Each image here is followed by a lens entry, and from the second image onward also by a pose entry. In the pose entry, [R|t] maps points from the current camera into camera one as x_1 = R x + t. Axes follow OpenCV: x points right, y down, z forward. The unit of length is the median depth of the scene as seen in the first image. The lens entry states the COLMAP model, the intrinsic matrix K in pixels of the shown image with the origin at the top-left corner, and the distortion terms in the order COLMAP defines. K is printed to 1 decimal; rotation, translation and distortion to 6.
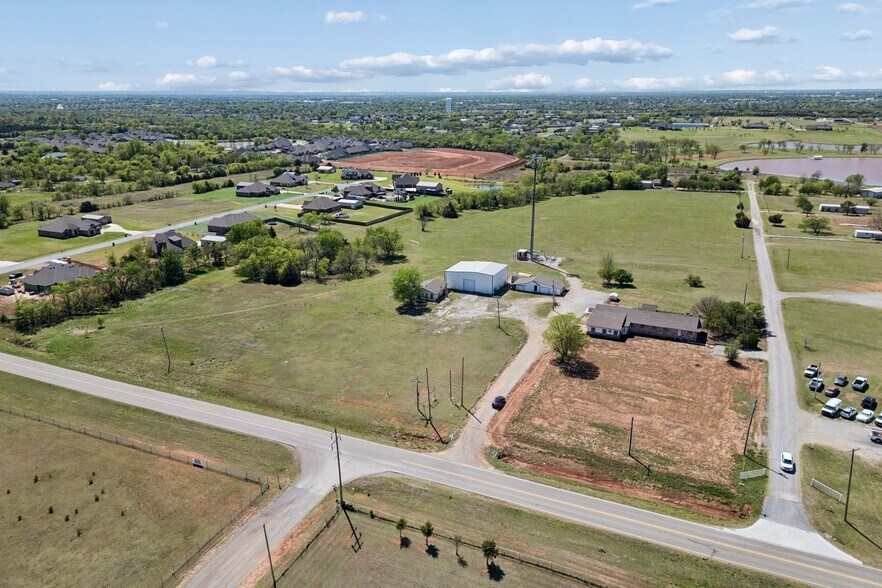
lens RADIAL K [[624.6, 0, 434.6], [0, 624.6, 290.4], [0, 0, 1]] dist [0.080888, -0.089588]
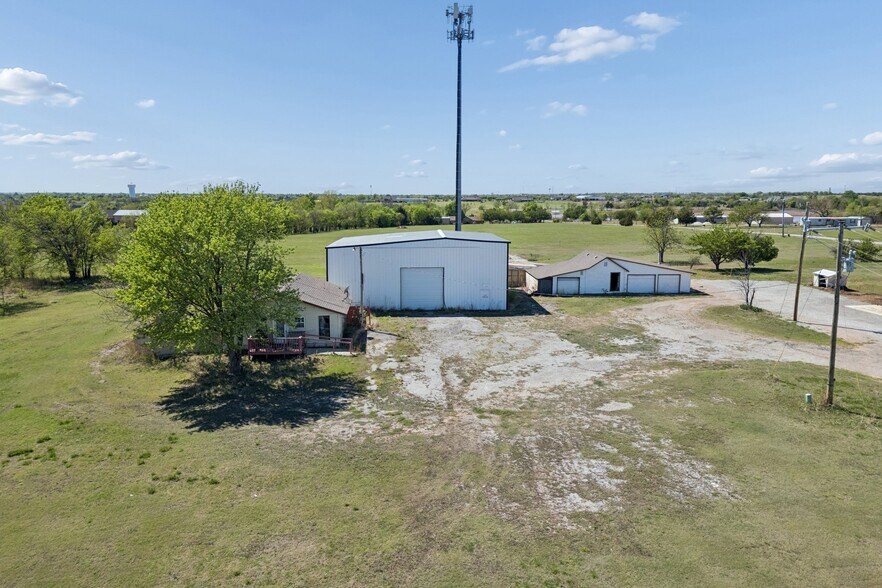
lens RADIAL K [[623.2, 0, 437.6], [0, 623.2, 291.5], [0, 0, 1]] dist [0.082323, -0.093240]
pose [[0.890233, -0.066428, 0.450637, -0.067644], [0.133905, 0.983761, -0.119514, 0.028621], [-0.435380, 0.166738, 0.884671, 0.756287]]
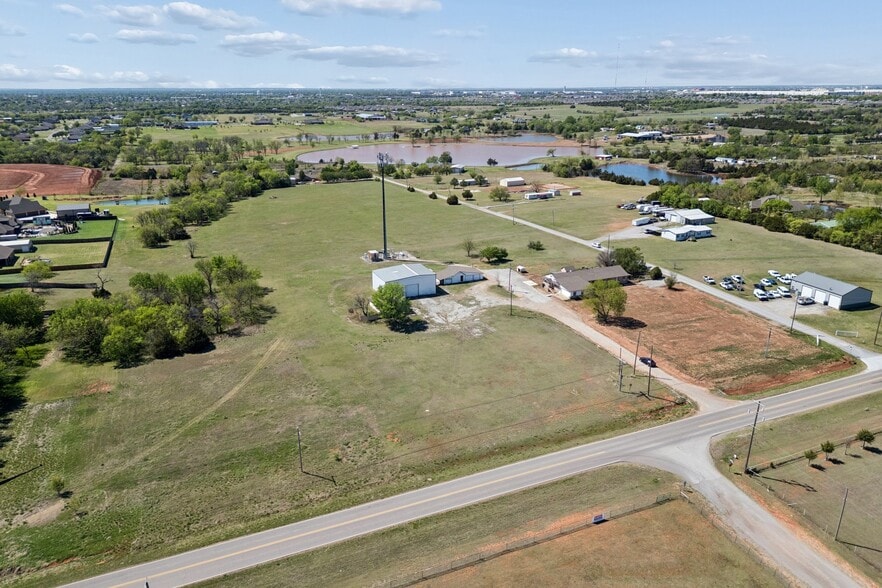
lens RADIAL K [[626.6, 0, 437.5], [0, 626.6, 294.5], [0, 0, 1]] dist [0.077103, -0.088518]
pose [[0.675068, -0.232717, 0.700090, -0.605972], [0.227137, 0.968412, 0.102891, -0.093990], [-0.701920, 0.089558, 0.706603, 0.294229]]
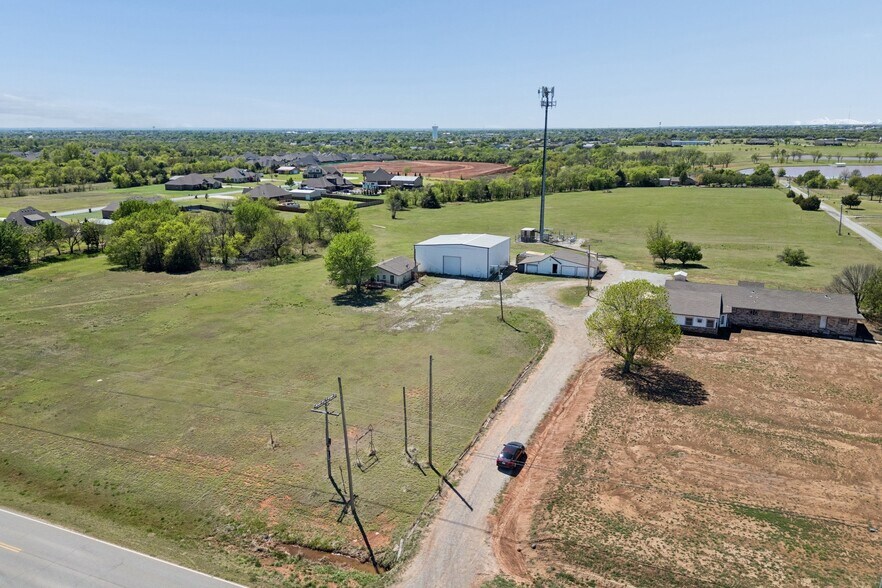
lens RADIAL K [[636.0, 0, 439.6], [0, 636.0, 295.2], [0, 0, 1]] dist [0.074613, -0.069095]
pose [[0.999642, -0.007420, 0.025712, 0.025999], [0.008669, 0.998770, -0.048815, 0.055431], [-0.025318, 0.049021, 0.998477, 0.350956]]
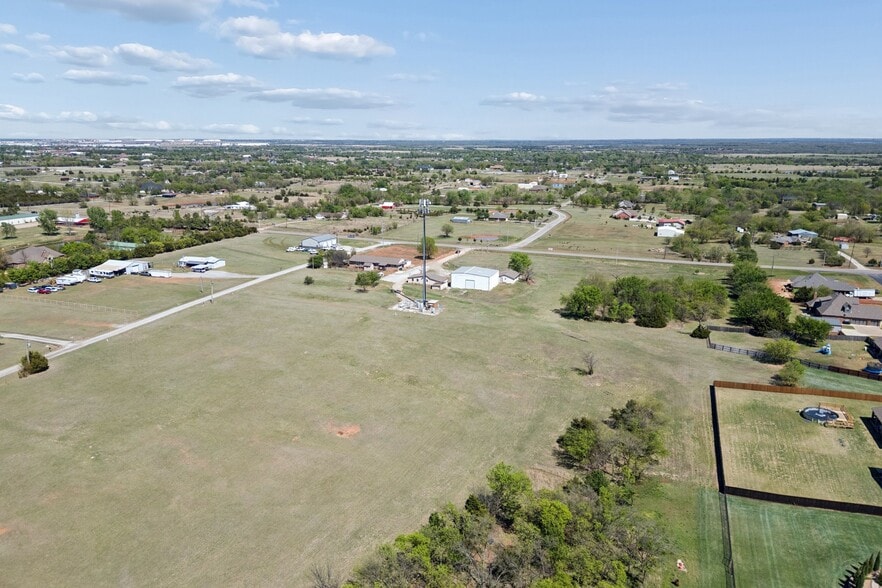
lens RADIAL K [[618.4, 0, 439.6], [0, 618.4, 293.4], [0, 0, 1]] dist [0.079052, -0.089193]
pose [[-0.997856, 0.014233, -0.063878, 0.231730], [-0.021308, 0.852221, 0.522747, -0.694252], [0.061878, 0.522988, -0.850091, 2.195491]]
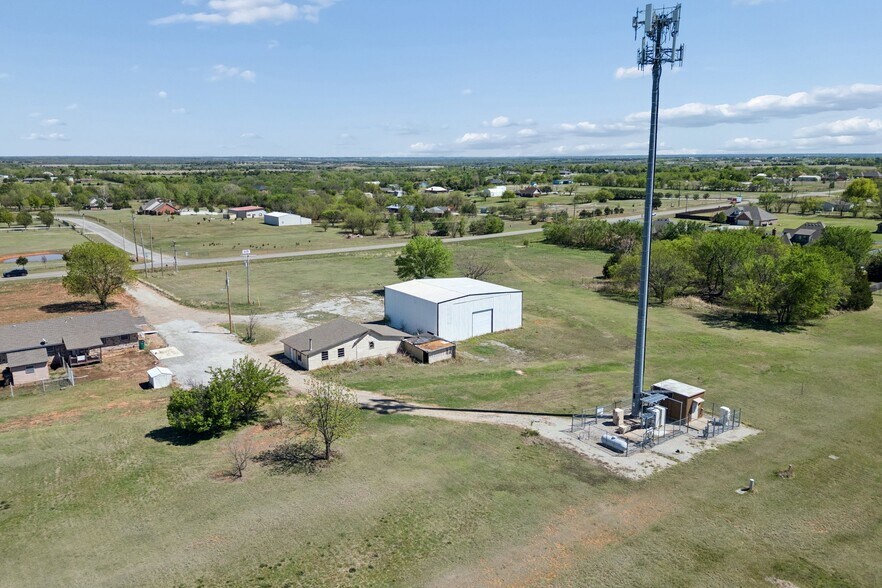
lens RADIAL K [[651.9, 0, 437.3], [0, 651.9, 292.3], [0, 0, 1]] dist [0.082159, -0.104925]
pose [[-0.478881, 0.182466, -0.858708, 0.515758], [-0.260026, 0.904786, 0.337268, -0.204190], [0.838486, 0.384797, -0.385839, 1.227378]]
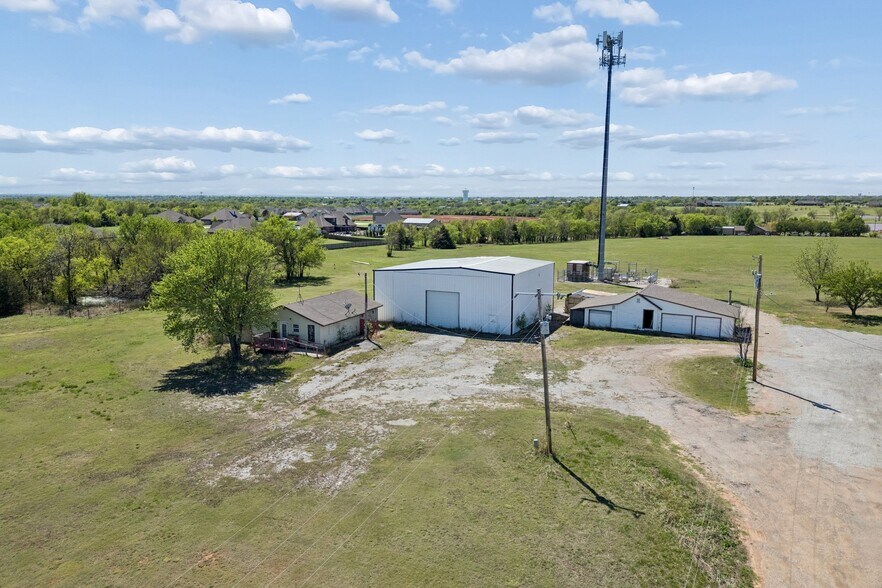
lens RADIAL K [[623.2, 0, 437.6], [0, 623.2, 291.5], [0, 0, 1]] dist [0.082323, -0.093240]
pose [[0.999621, 0.010041, -0.025644, 0.062372], [-0.013834, 0.988235, -0.152319, 0.033579], [0.023813, 0.152616, 0.987999, 0.680394]]
